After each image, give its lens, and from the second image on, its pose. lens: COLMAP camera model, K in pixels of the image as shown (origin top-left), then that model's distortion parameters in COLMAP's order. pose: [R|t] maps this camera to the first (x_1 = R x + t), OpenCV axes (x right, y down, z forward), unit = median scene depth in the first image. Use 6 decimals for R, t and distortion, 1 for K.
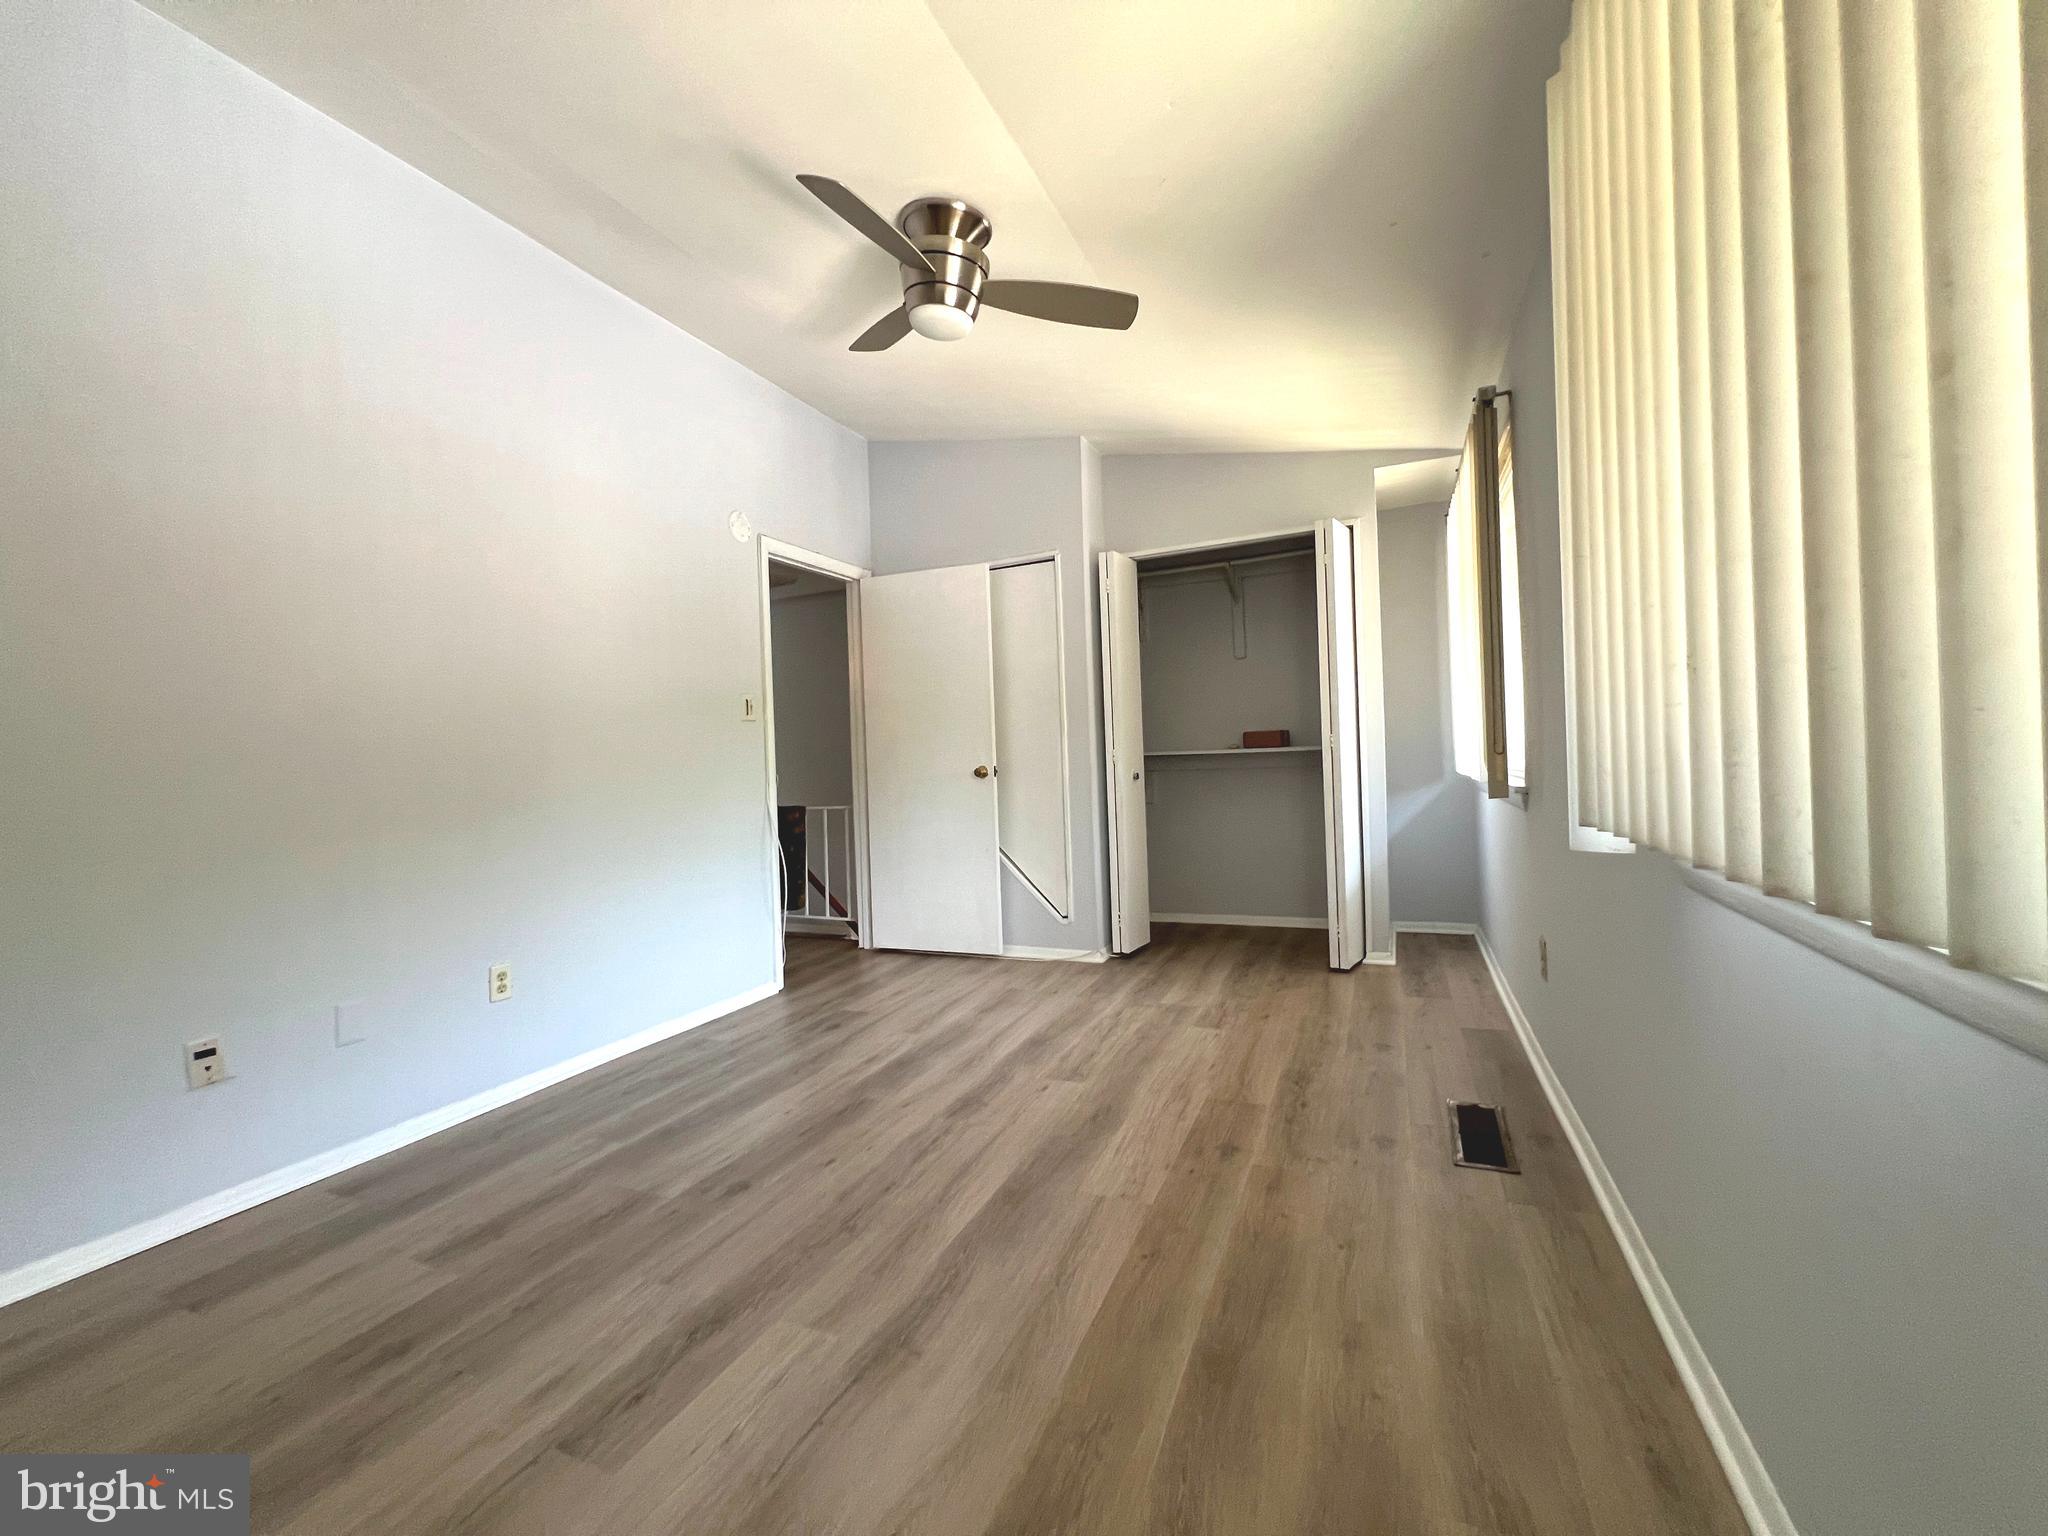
lens RADIAL K [[816.6, 0, 1014.8], [0, 816.6, 763.5], [0, 0, 1]] dist [-0.003198, 0.000687]
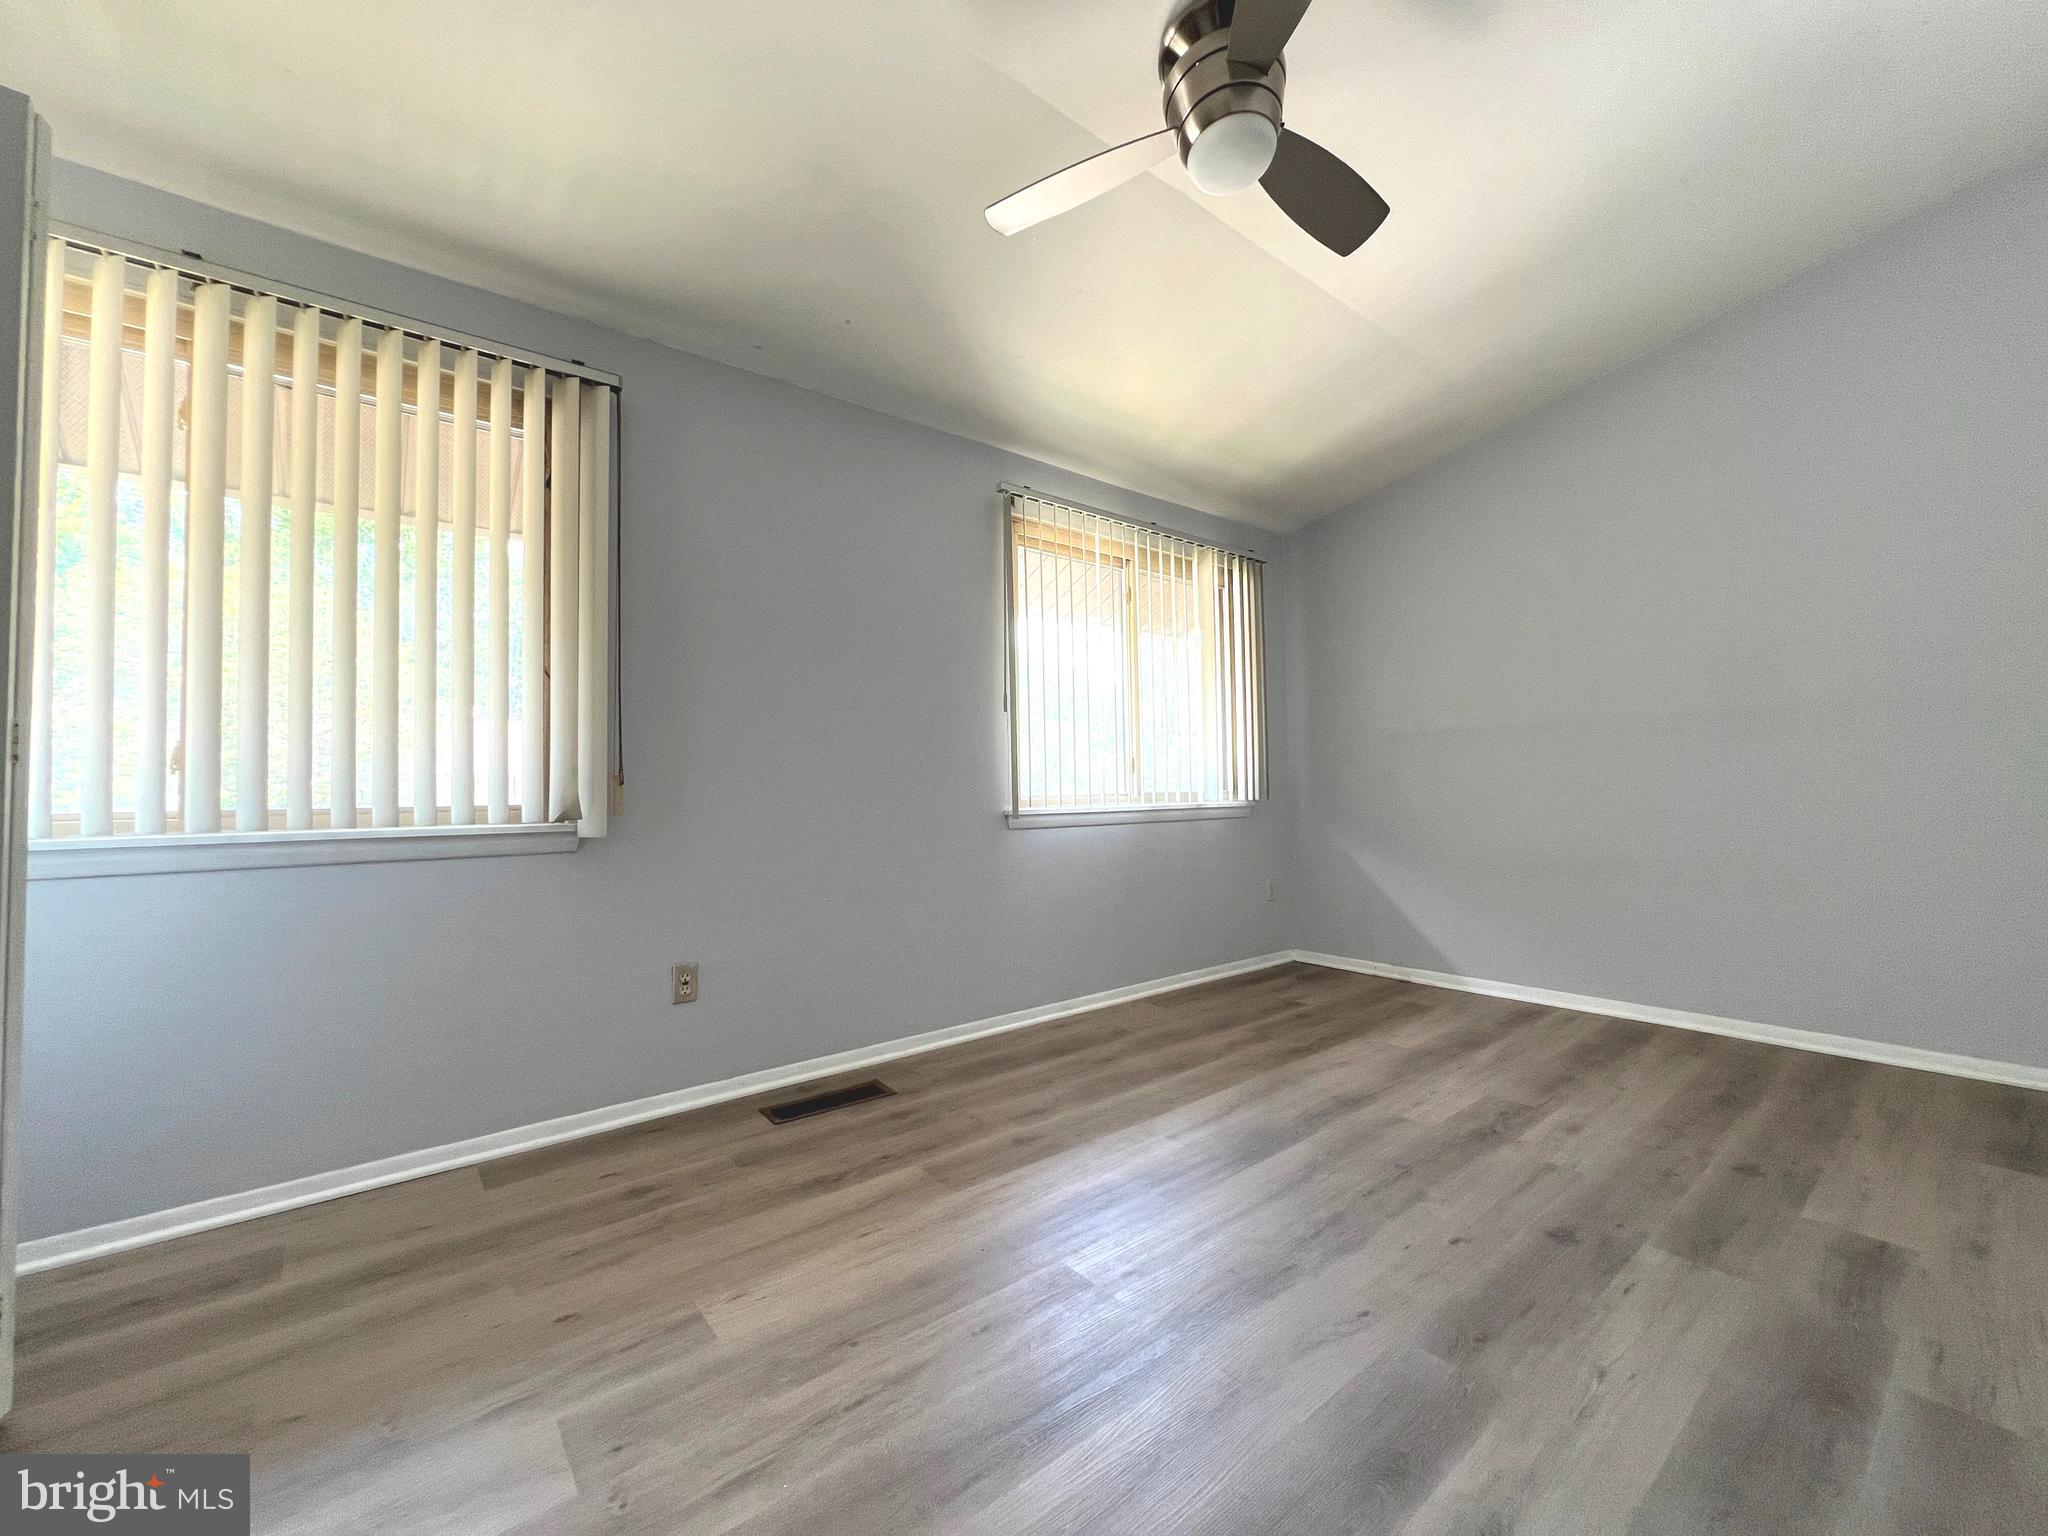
lens RADIAL K [[820.1, 0, 1018.3], [0, 820.1, 763.3], [0, 0, 1]] dist [-0.003860, 0.000994]
pose [[-0.889913, 0.066000, 0.451331, -0.219563], [0.050508, 0.997650, -0.046300, 0.032009], [-0.453326, -0.018407, -0.891155, 1.770103]]
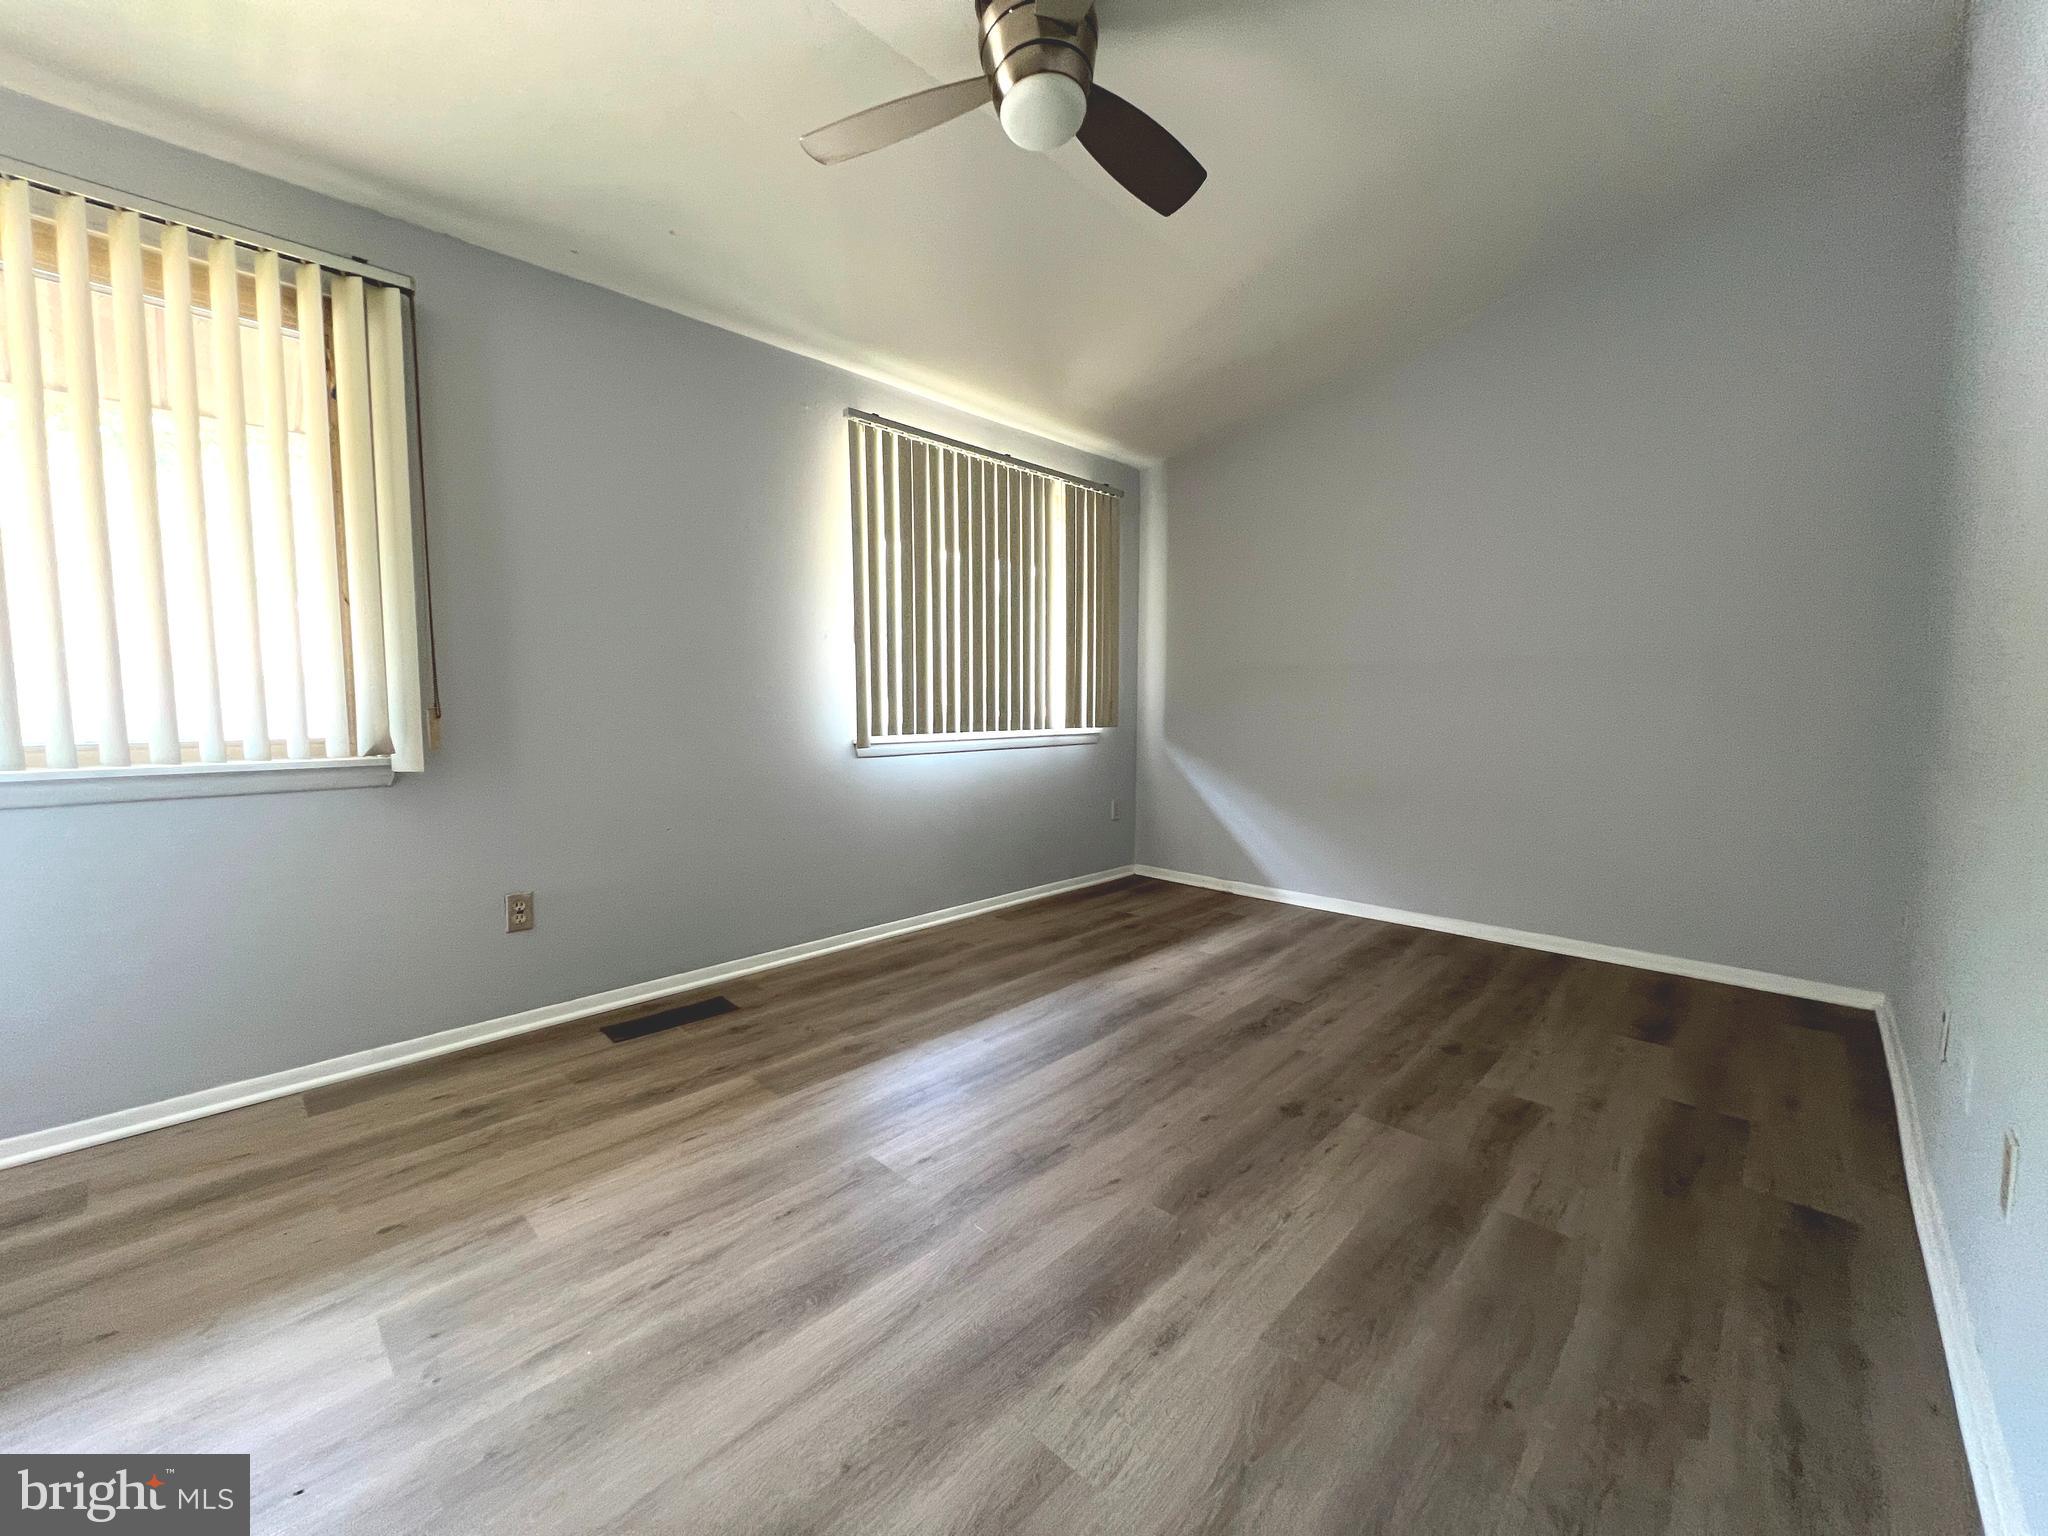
lens RADIAL K [[816.6, 0, 1019.2], [0, 816.6, 763.0], [0, 0, 1]] dist [-0.003198, 0.000687]
pose [[-0.941717, 0.010277, 0.336249, -0.319437], [0.035726, 0.996936, 0.069588, -0.001351], [-0.334504, 0.077545, -0.939199, 1.787055]]
